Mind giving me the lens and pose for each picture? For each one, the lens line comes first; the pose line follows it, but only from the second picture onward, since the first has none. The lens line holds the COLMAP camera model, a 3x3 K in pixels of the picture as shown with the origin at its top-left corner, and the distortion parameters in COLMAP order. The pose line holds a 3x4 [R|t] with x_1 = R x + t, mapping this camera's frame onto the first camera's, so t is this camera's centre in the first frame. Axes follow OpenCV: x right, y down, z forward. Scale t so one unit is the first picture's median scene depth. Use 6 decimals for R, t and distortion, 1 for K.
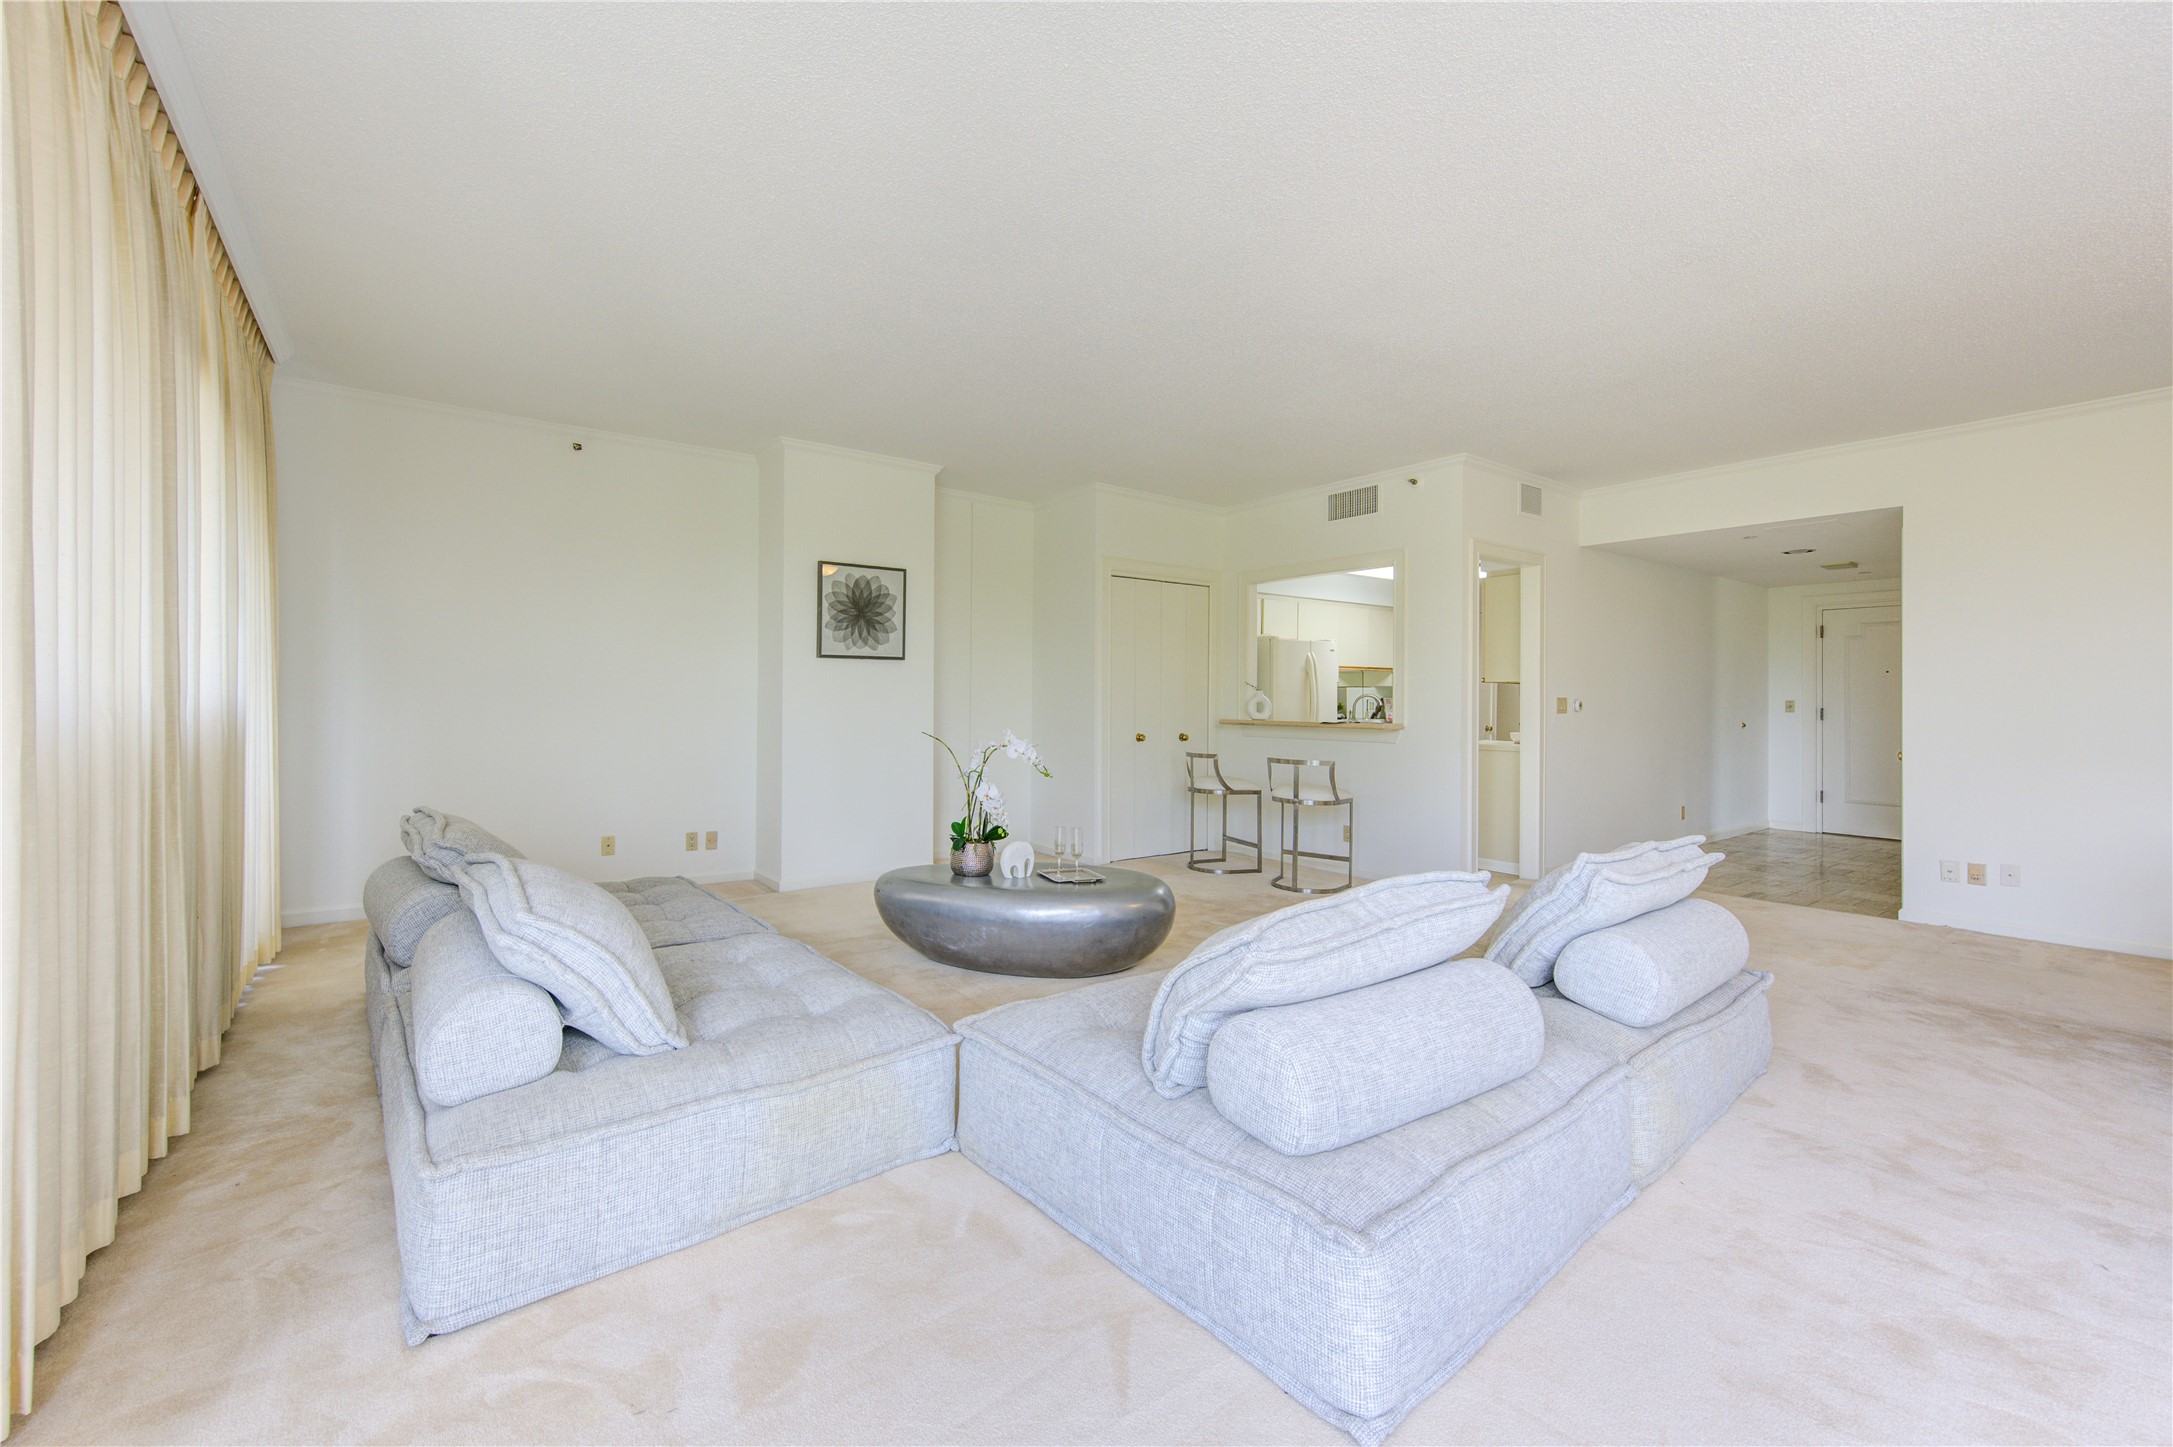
lens RADIAL K [[871.4, 0, 1018.2], [0, 871.4, 699.6], [0, 0, 1]] dist [0.000124, -0.000586]
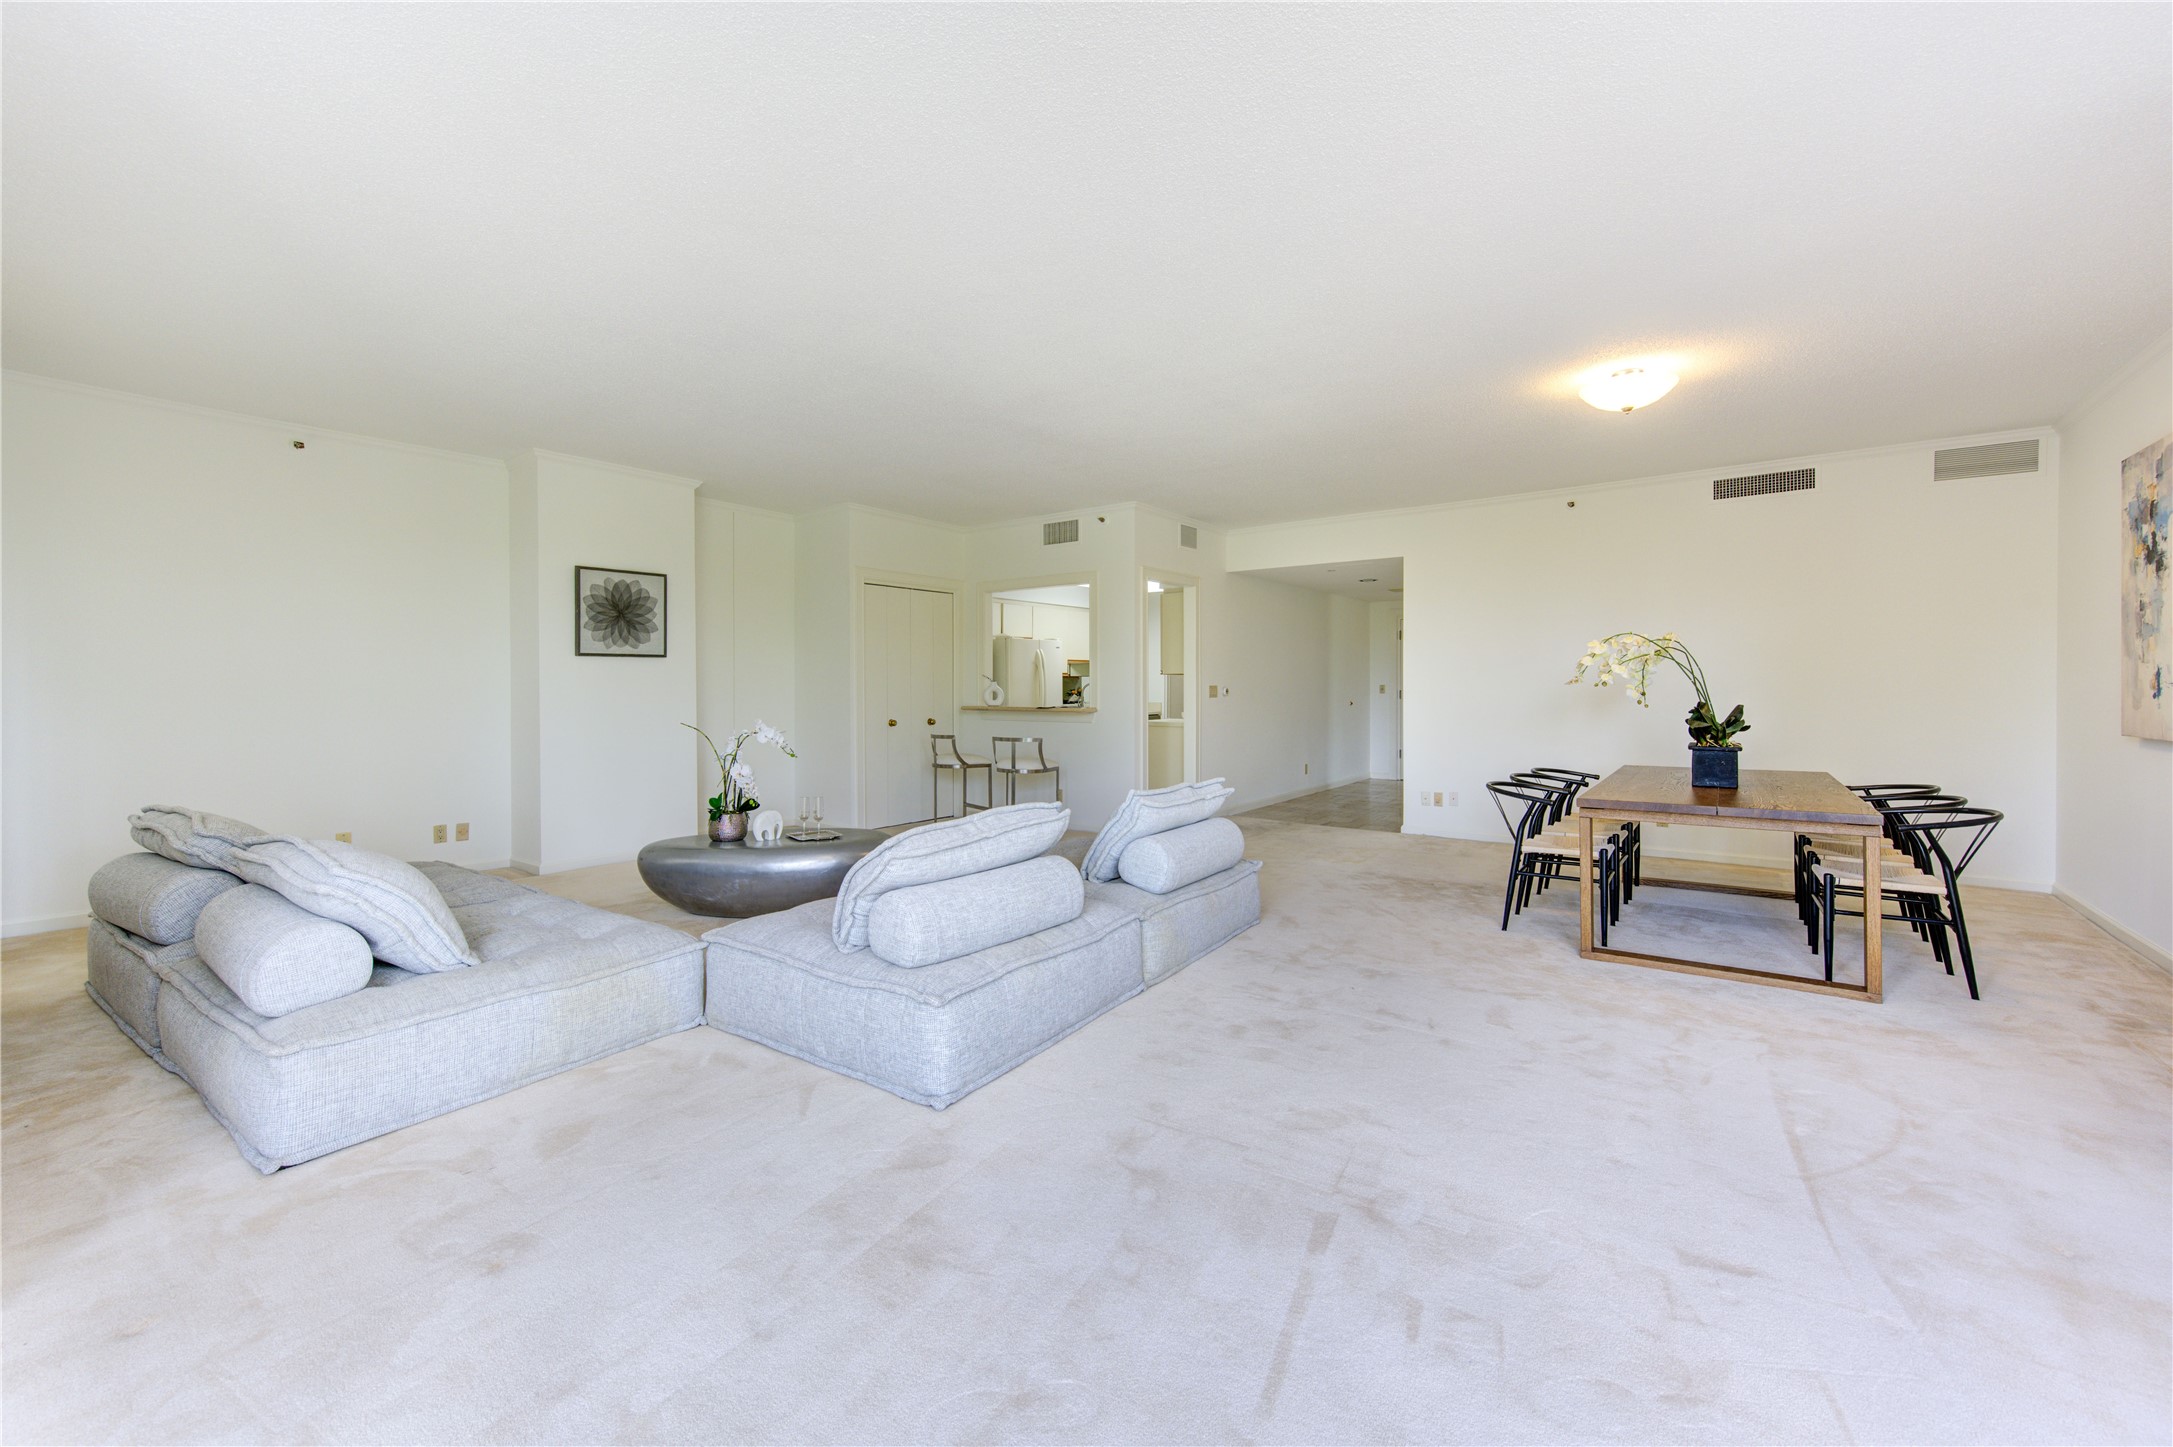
lens RADIAL K [[854.3, 0, 1091.4], [0, 854.3, 693.8], [0, 0, 1]] dist [0.001782, -0.000384]
pose [[0.948014, -0.012380, 0.317987, 0.041810], [0.008927, 0.999884, 0.012313, -0.009903], [-0.318102, -0.008834, 0.948015, -0.232414]]
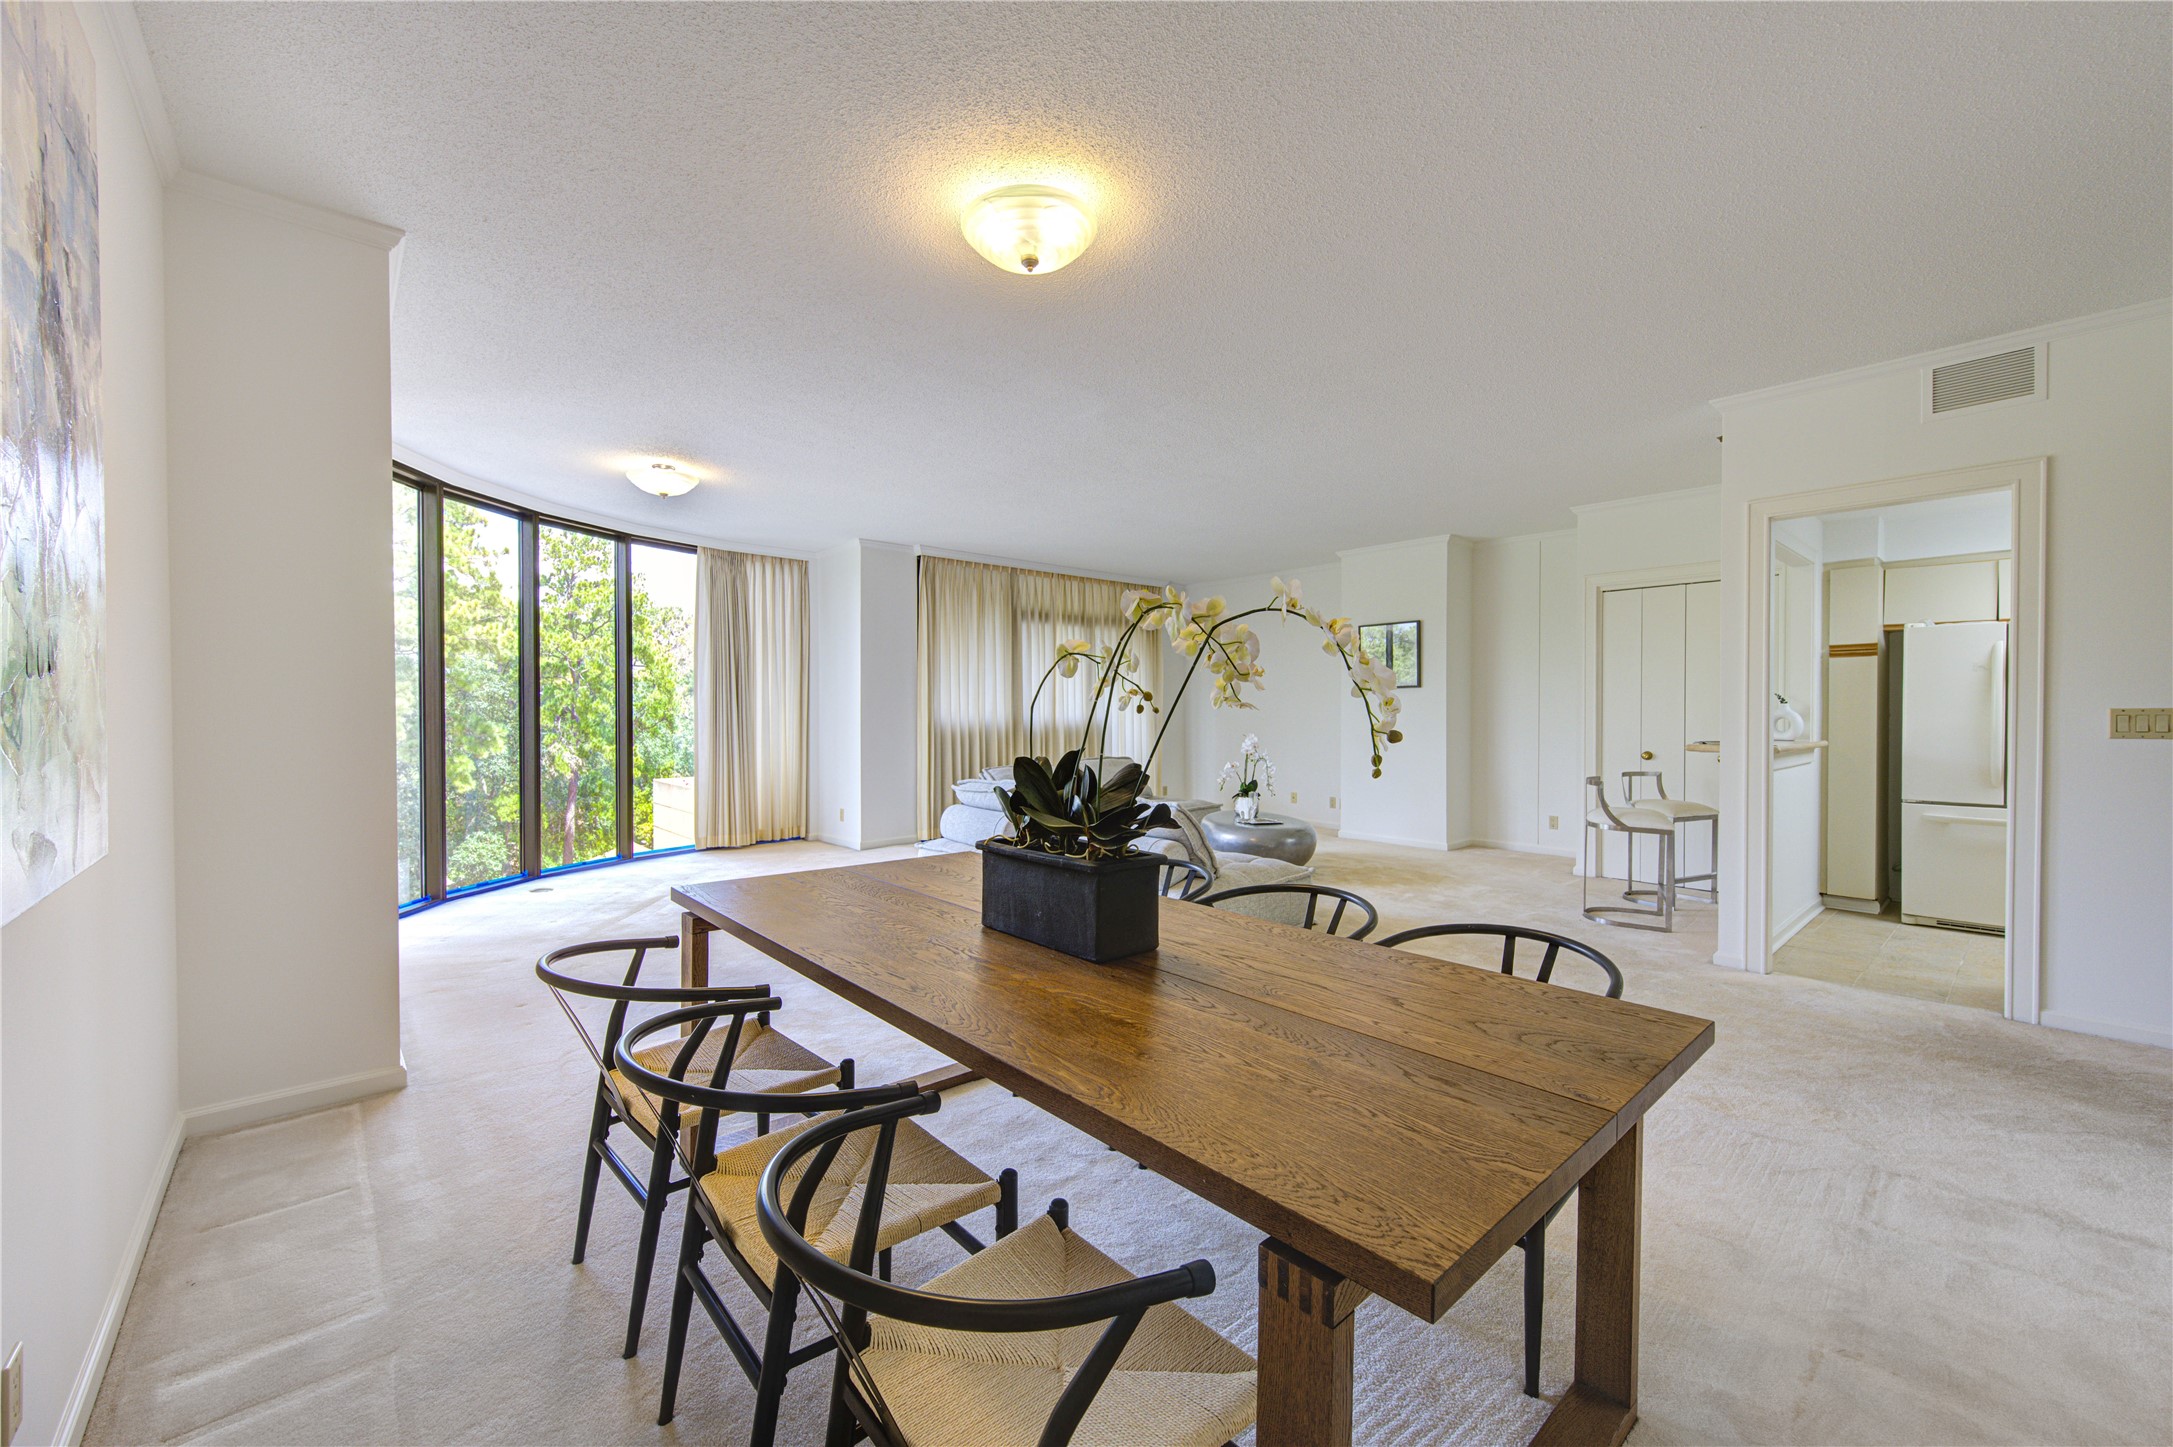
lens RADIAL K [[875.8, 0, 1100.4], [0, 875.8, 723.8], [0, 0, 1]] dist [-0.000111, -0.000159]
pose [[0.147657, 0.005558, -0.989023, 1.403284], [0.002353, 0.999979, 0.005971, 0.002983], [0.989036, -0.003209, 0.147641, 0.378488]]
